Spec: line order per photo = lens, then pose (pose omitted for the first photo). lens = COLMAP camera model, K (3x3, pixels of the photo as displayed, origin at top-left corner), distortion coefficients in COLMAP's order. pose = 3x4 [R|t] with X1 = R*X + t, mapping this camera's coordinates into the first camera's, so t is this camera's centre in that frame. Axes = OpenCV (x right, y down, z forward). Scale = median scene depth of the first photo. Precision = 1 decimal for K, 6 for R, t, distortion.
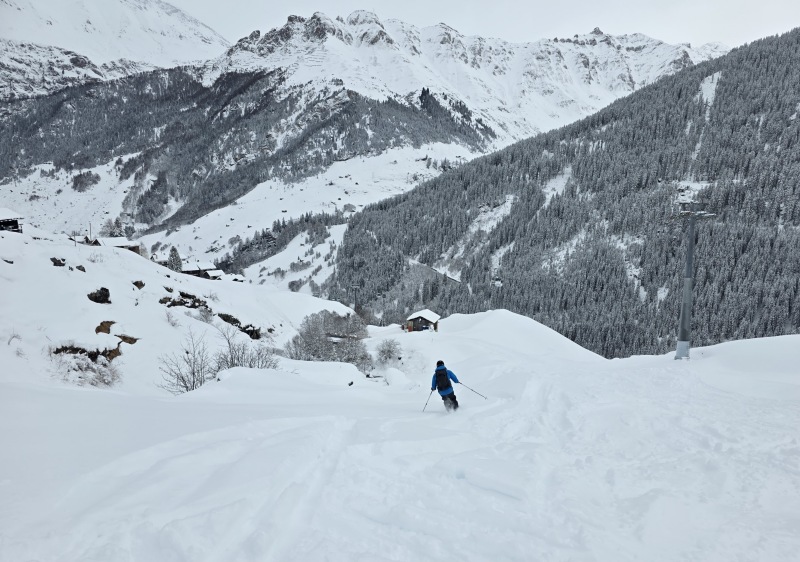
lens RADIAL K [[512.0, 0, 372.9], [0, 512.0, 303.2], [0, 0, 1]] dist [0.031831, -0.020129]
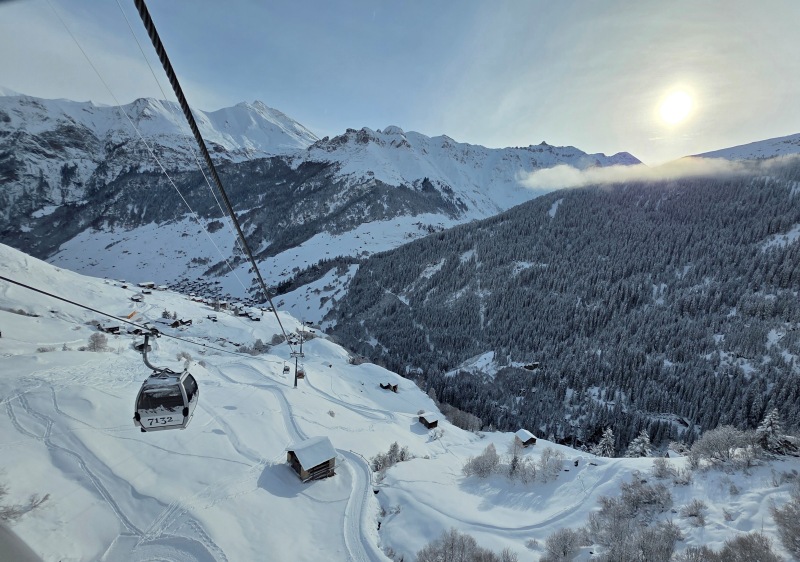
lens RADIAL K [[363.1, 0, 415.2], [0, 363.1, 286.5], [0, 0, 1]] dist [-0.000637, -0.000474]
pose [[0.997877, 0.065129, -0.000059, 0.109340], [-0.065103, 0.997458, -0.028958, -0.042679], [-0.001827, 0.028901, 0.999581, -0.182753]]
